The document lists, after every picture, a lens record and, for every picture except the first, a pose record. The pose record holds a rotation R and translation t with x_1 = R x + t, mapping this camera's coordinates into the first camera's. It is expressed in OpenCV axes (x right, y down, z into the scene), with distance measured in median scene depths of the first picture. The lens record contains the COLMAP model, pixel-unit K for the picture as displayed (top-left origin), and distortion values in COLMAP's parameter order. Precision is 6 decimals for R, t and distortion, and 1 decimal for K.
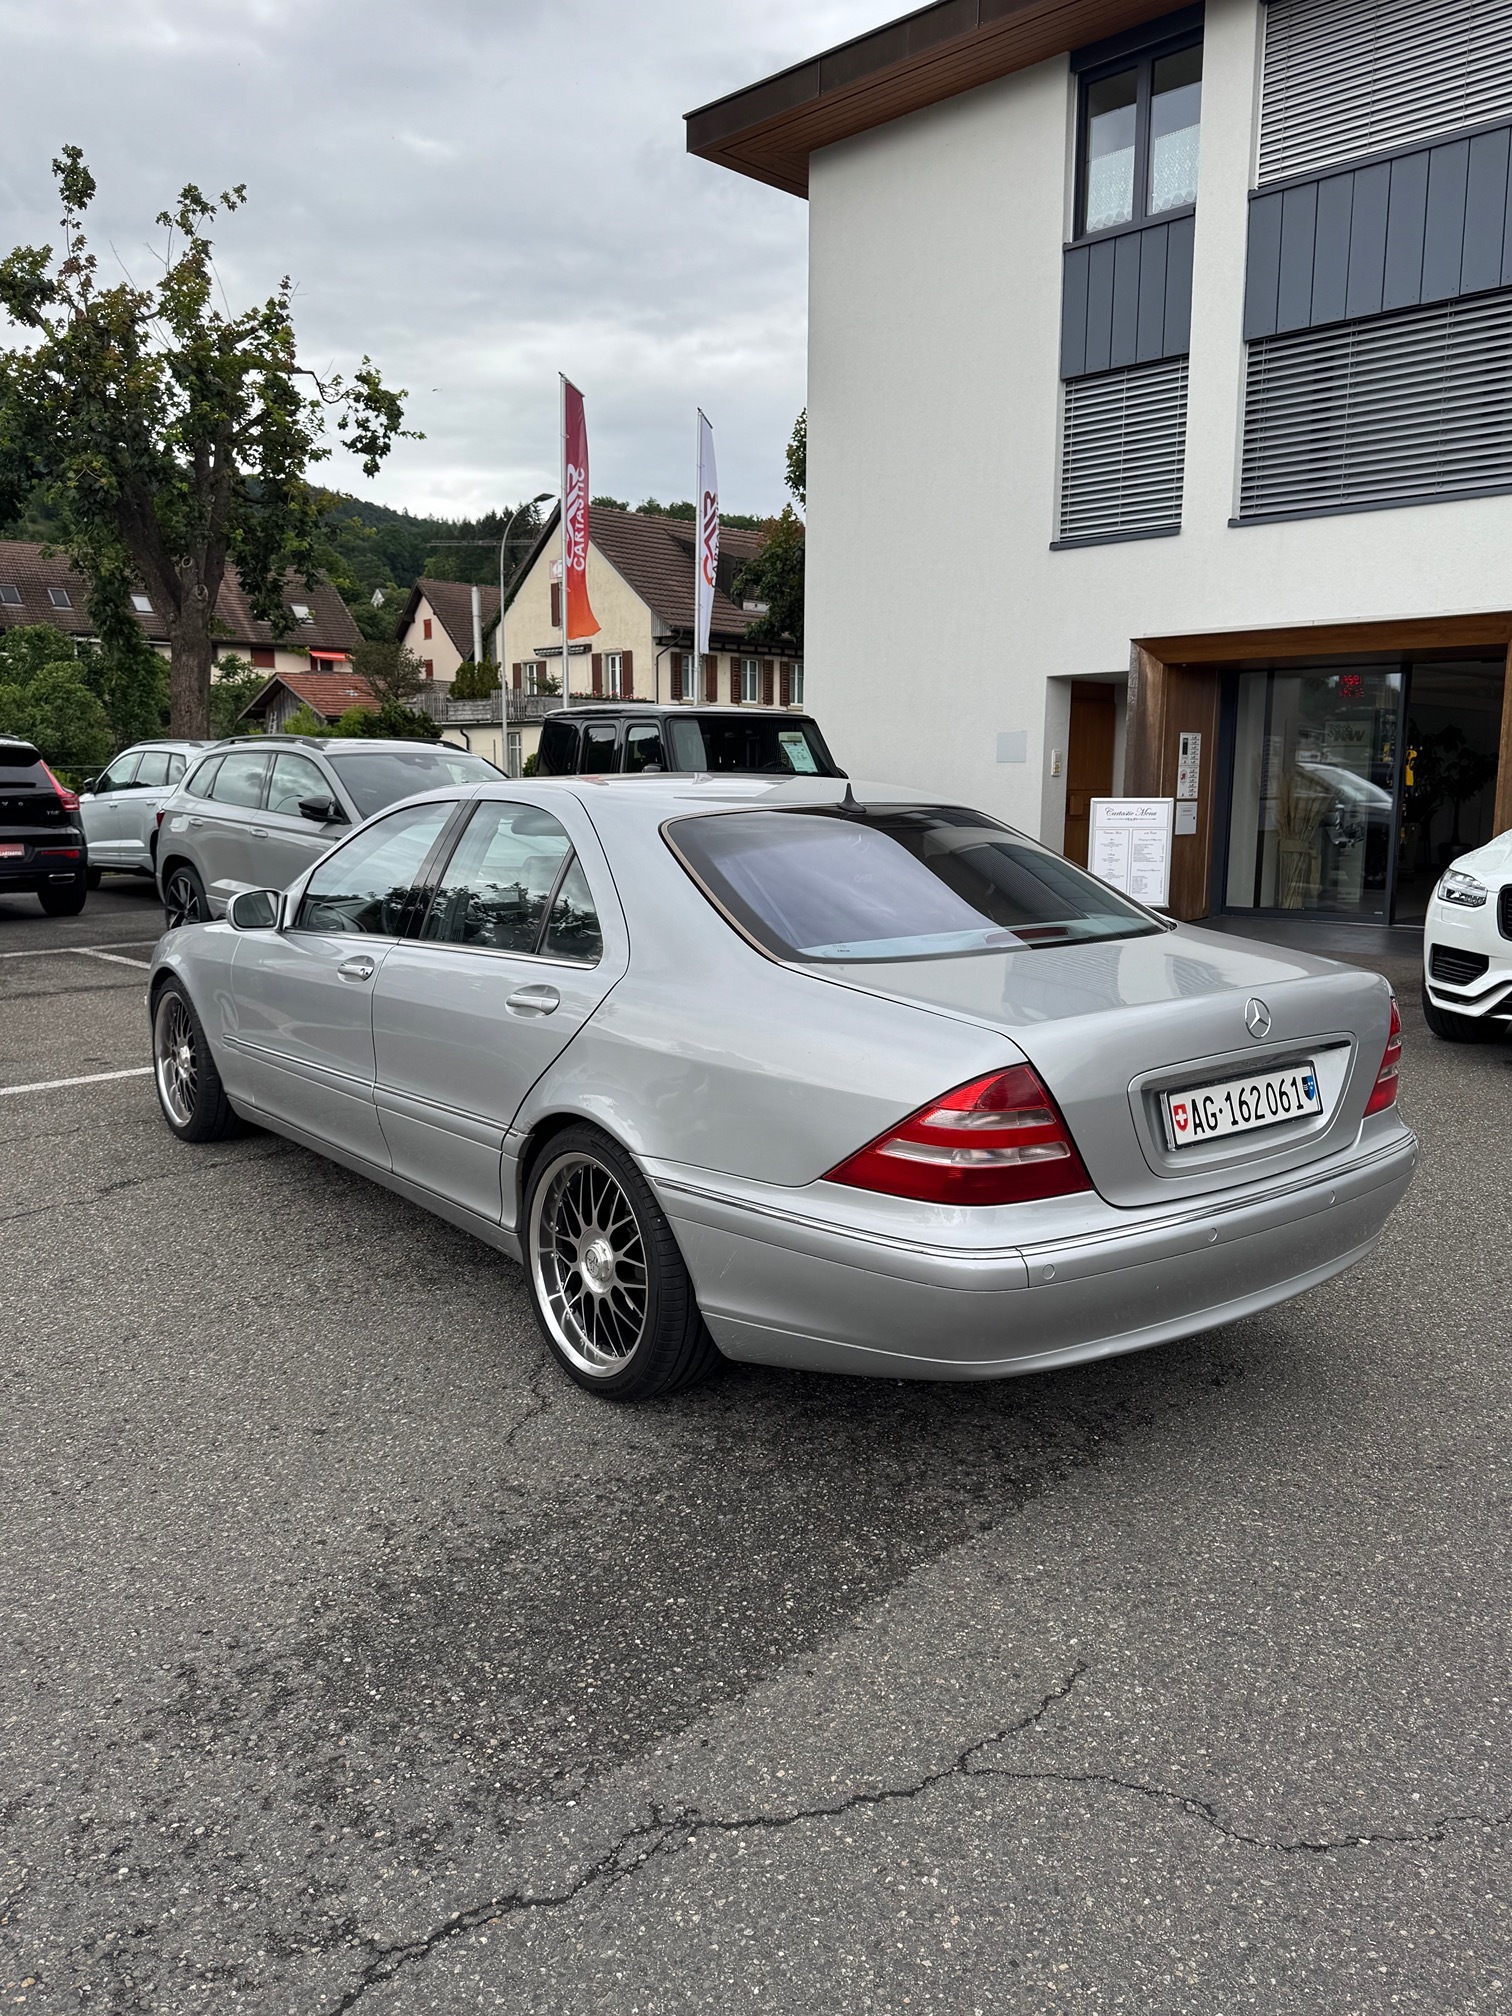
lens RADIAL K [[1520.7, 0, 764.7], [0, 1520.7, 1013.4], [0, 0, 1]] dist [0.035185, -0.051875]
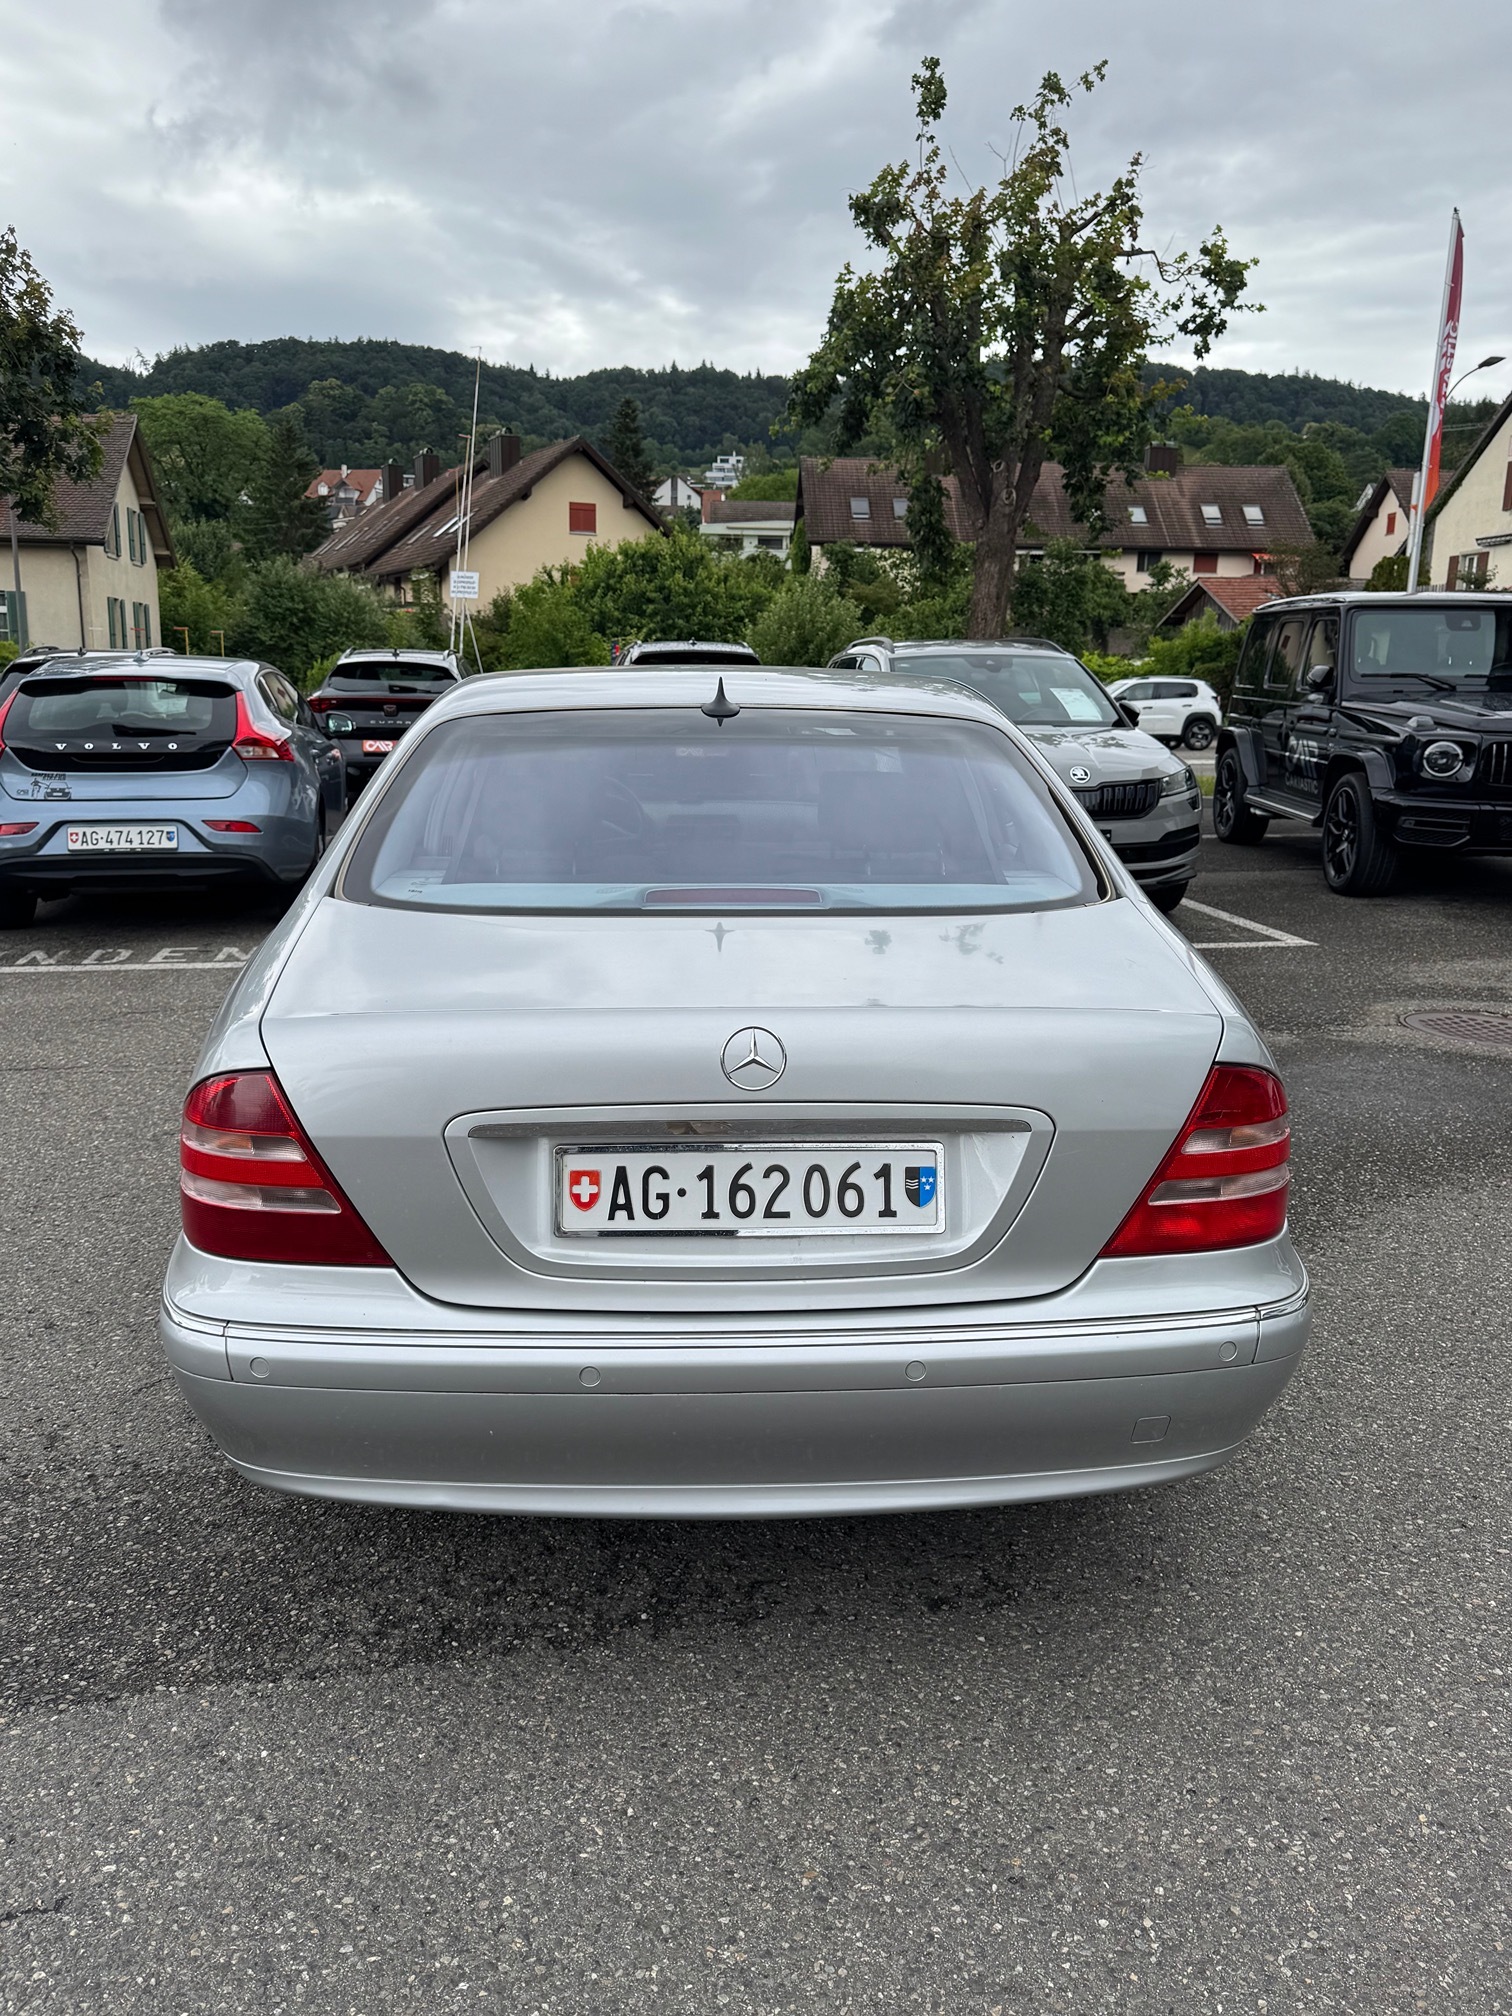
lens RADIAL K [[1520.7, 0, 744.0], [0, 1520.7, 1008.8], [0, 0, 1]] dist [0.035185, -0.051875]
pose [[0.808714, 0.132304, -0.573130, 0.110926], [-0.101229, 0.991143, 0.085961, -0.011499], [0.579426, -0.011501, 0.814944, 0.081476]]
